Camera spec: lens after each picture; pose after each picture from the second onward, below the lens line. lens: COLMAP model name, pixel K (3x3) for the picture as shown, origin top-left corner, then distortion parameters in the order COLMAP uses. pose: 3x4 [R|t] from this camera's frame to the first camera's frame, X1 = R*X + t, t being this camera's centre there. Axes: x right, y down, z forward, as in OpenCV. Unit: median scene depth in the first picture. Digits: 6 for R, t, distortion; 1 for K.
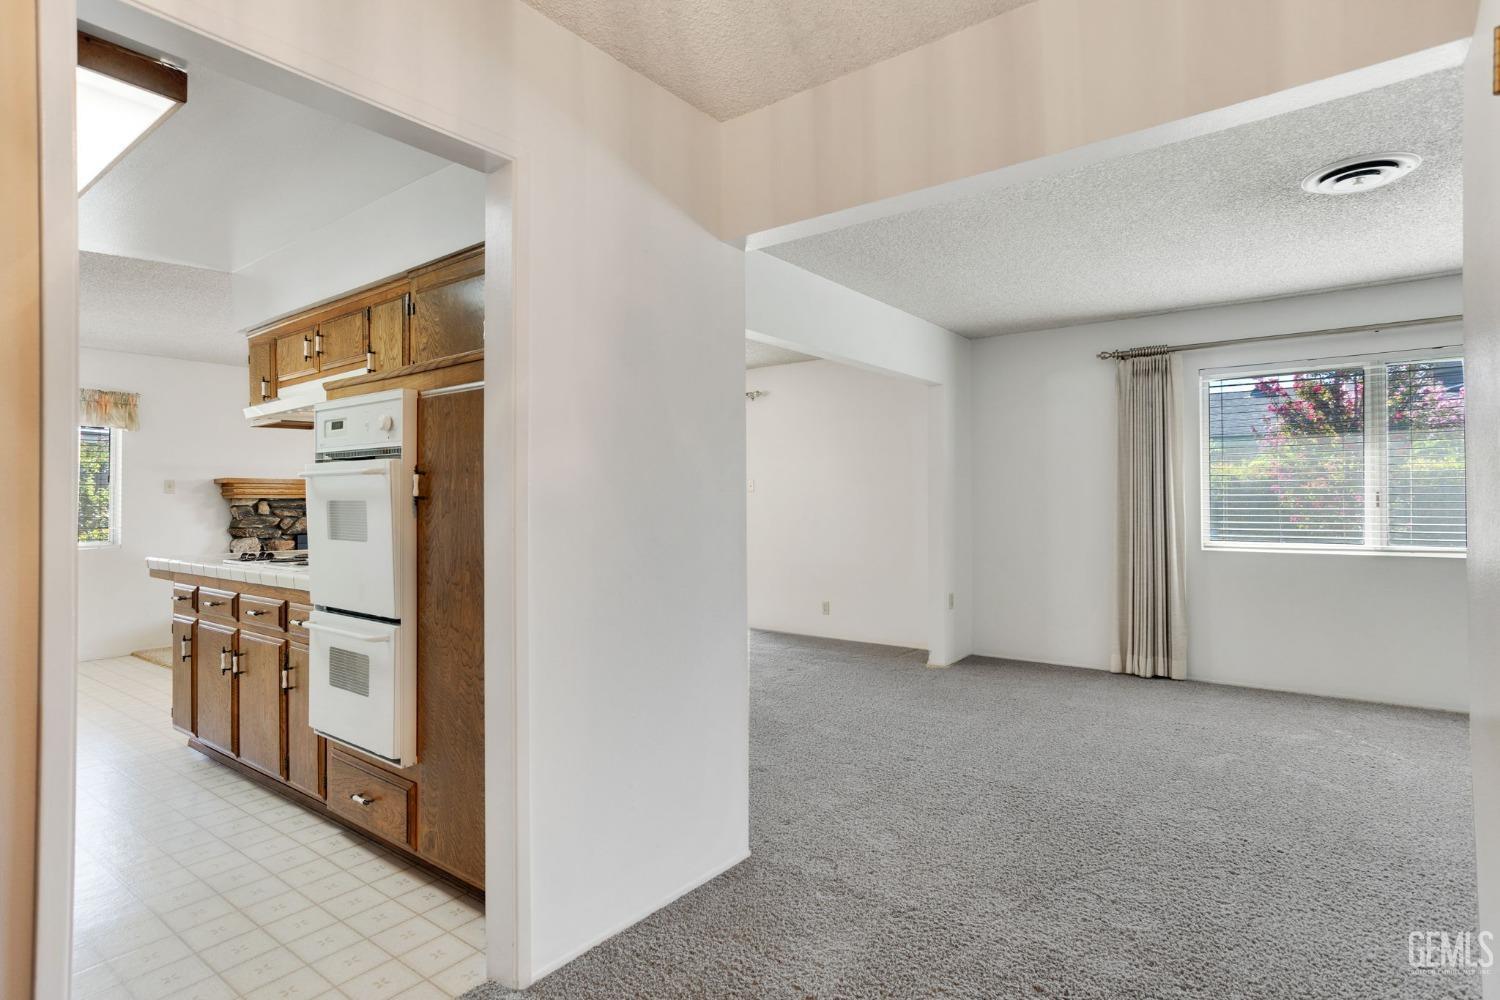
lens RADIAL K [[803.7, 0, 756.6], [0, 803.7, 489.9], [0, 0, 1]] dist [-0.028054, 0.039345]
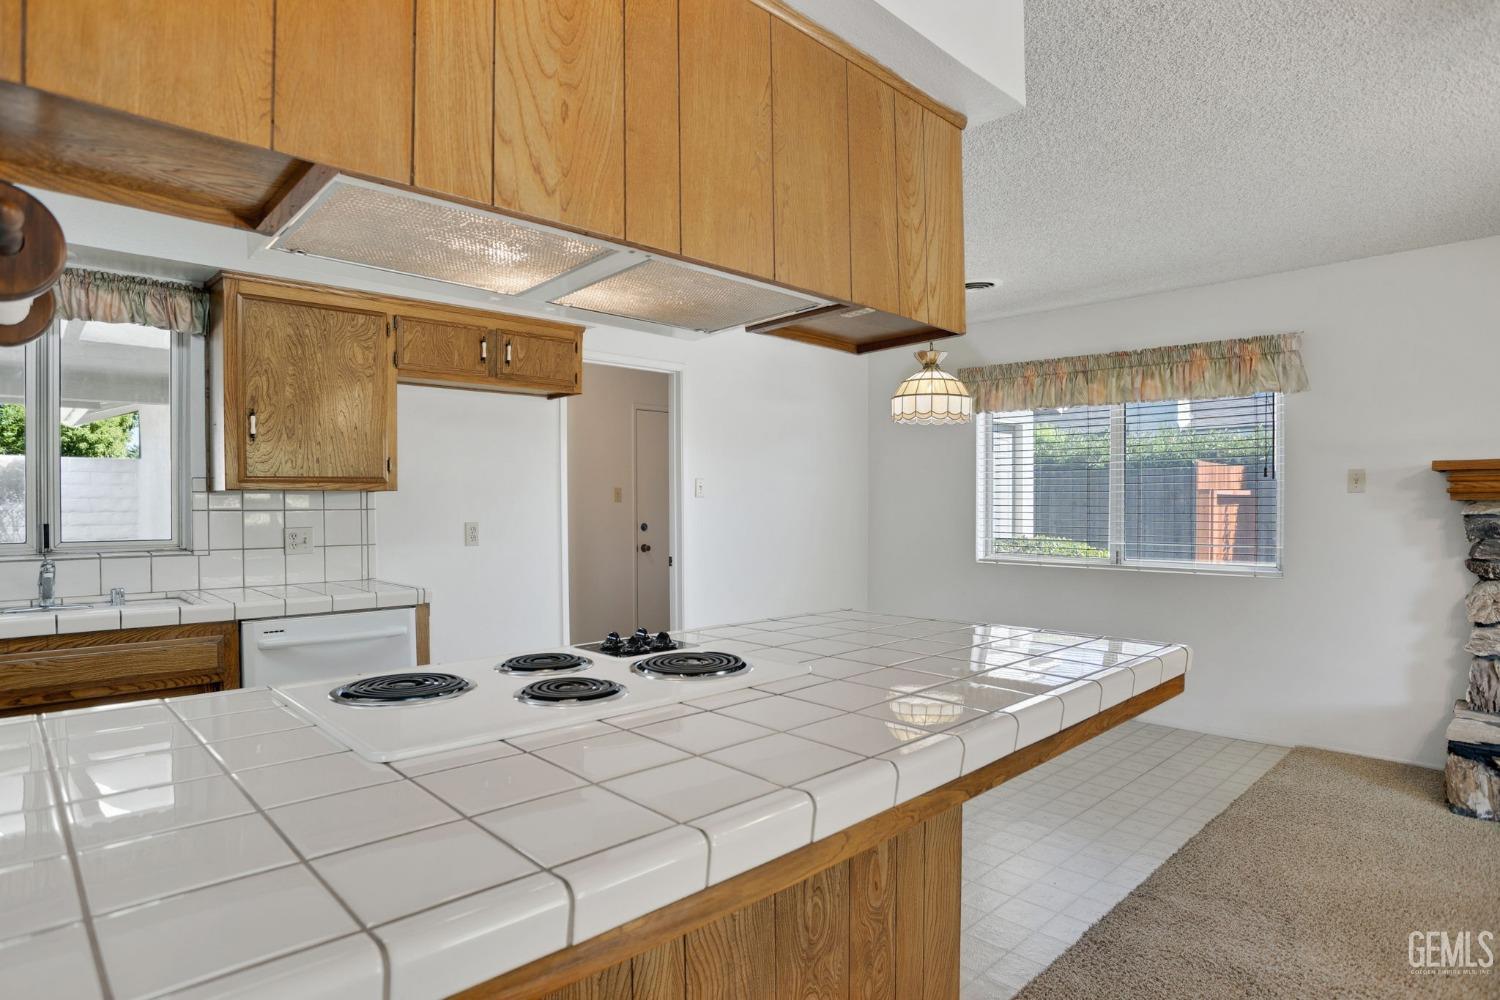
lens RADIAL K [[824.1, 0, 752.7], [0, 824.1, 510.2], [0, 0, 1]] dist [-0.079275, 0.035235]
pose [[-0.135391, 0.011769, -0.990722, -0.104194], [0.020546, 0.999748, 0.009069, 0.002967], [0.990579, -0.019127, -0.135598, 0.673167]]
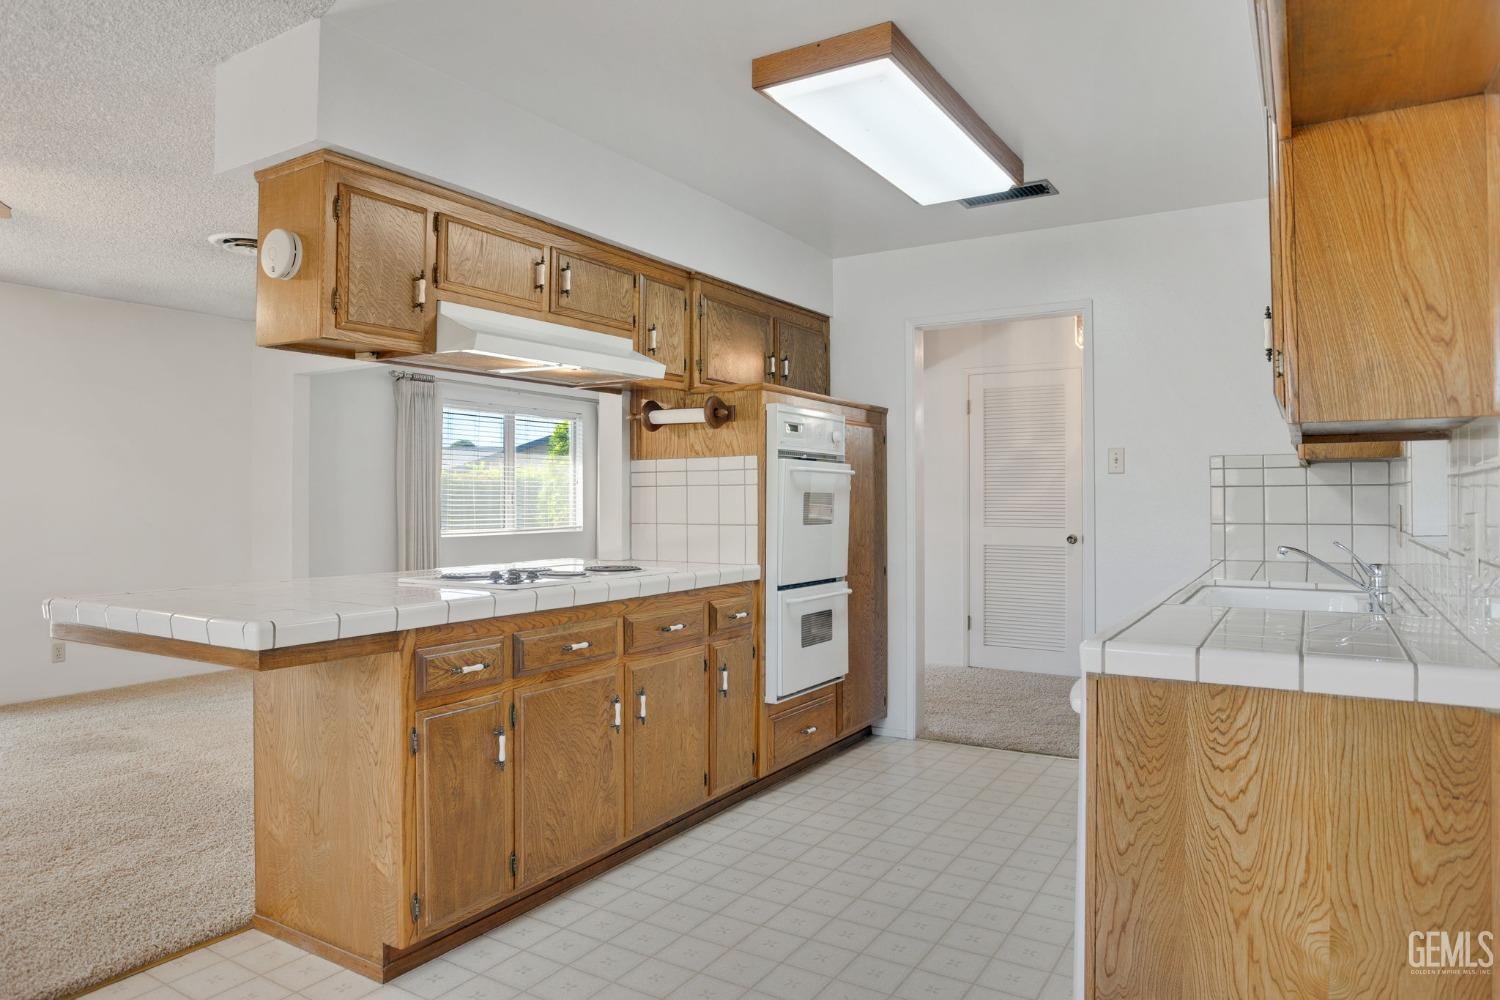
lens RADIAL K [[935.8, 0, 726.0], [0, 935.8, 507.3], [0, 0, 1]] dist [-0.059918, 0.044260]
pose [[-0.092400, -0.002823, 0.995718, -0.823403], [-0.014221, 0.999898, 0.001515, 0.013991], [-0.995620, -0.014020, -0.092431, 0.538261]]
